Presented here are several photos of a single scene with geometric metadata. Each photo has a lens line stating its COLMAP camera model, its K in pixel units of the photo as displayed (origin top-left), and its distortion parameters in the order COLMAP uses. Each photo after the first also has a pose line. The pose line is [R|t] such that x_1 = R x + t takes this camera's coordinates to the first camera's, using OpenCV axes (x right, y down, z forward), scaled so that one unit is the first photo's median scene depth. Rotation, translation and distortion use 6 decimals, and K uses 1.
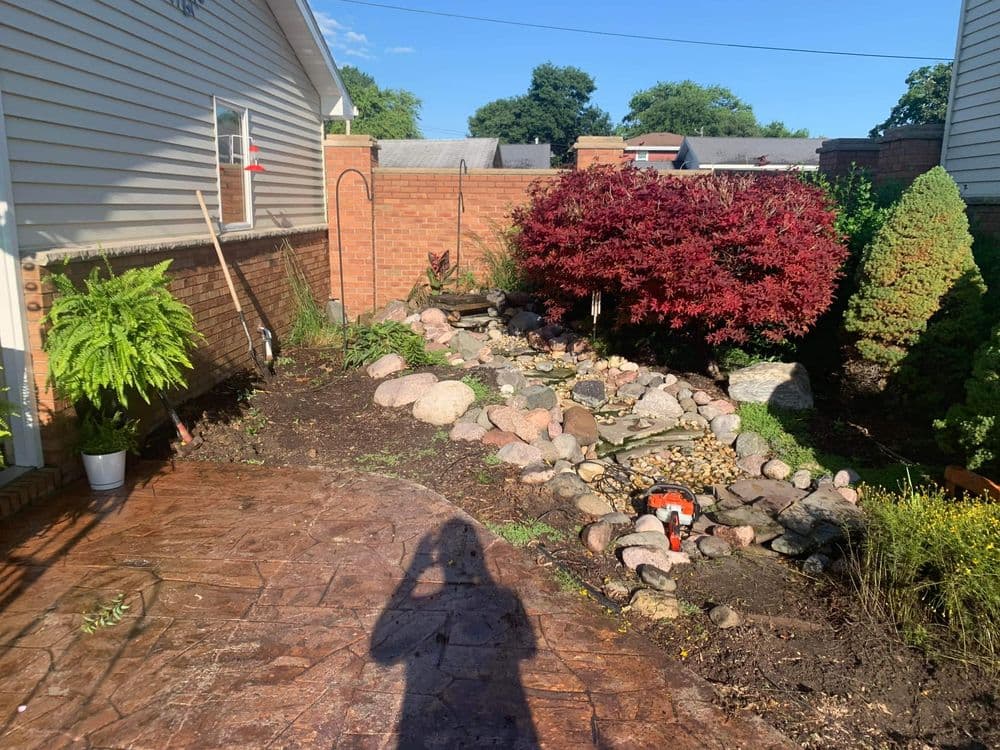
lens RADIAL K [[766.7, 0, 471.7], [0, 766.7, 390.0], [0, 0, 1]] dist [0.033034, -0.035750]
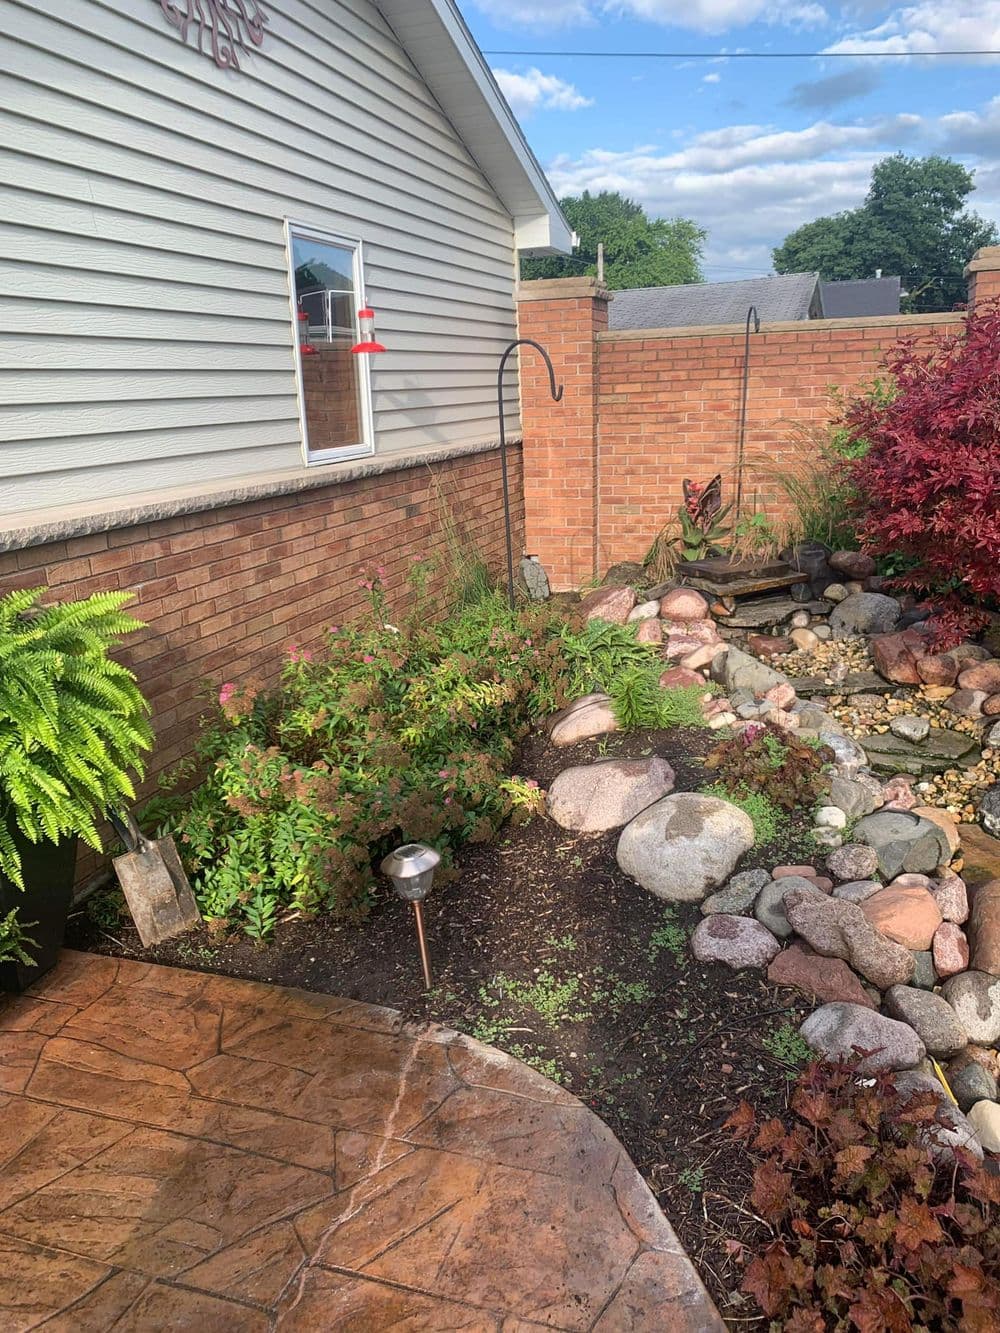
lens RADIAL K [[1021.9, 0, 508.5], [0, 1021.9, 676.9], [0, 0, 1]] dist [0.033034, -0.035750]
pose [[0.969039, 0.021291, -0.245989, 0.009154], [-0.010453, 0.998920, 0.045278, -0.091229], [0.246687, -0.041304, 0.968214, 0.320613]]
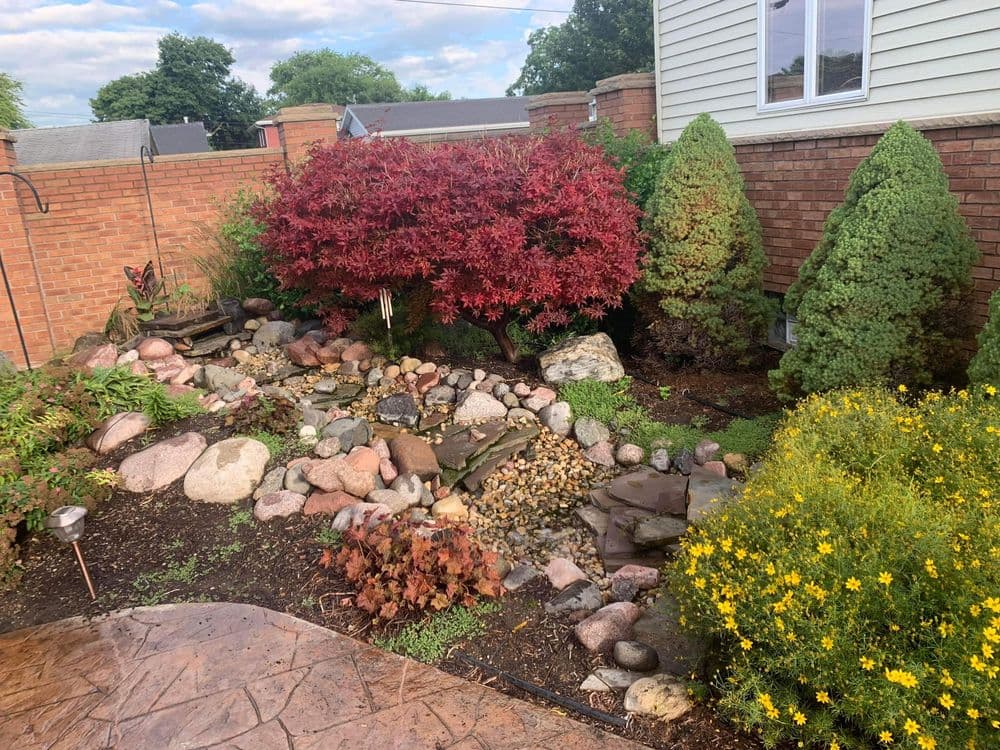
lens RADIAL K [[766.7, 0, 499.6], [0, 766.7, 383.3], [0, 0, 1]] dist [0.033034, -0.035750]
pose [[0.893324, -0.207657, 0.398561, -0.068054], [0.197533, 0.978016, 0.066818, -0.053614], [-0.403675, 0.019039, 0.914704, 0.167495]]
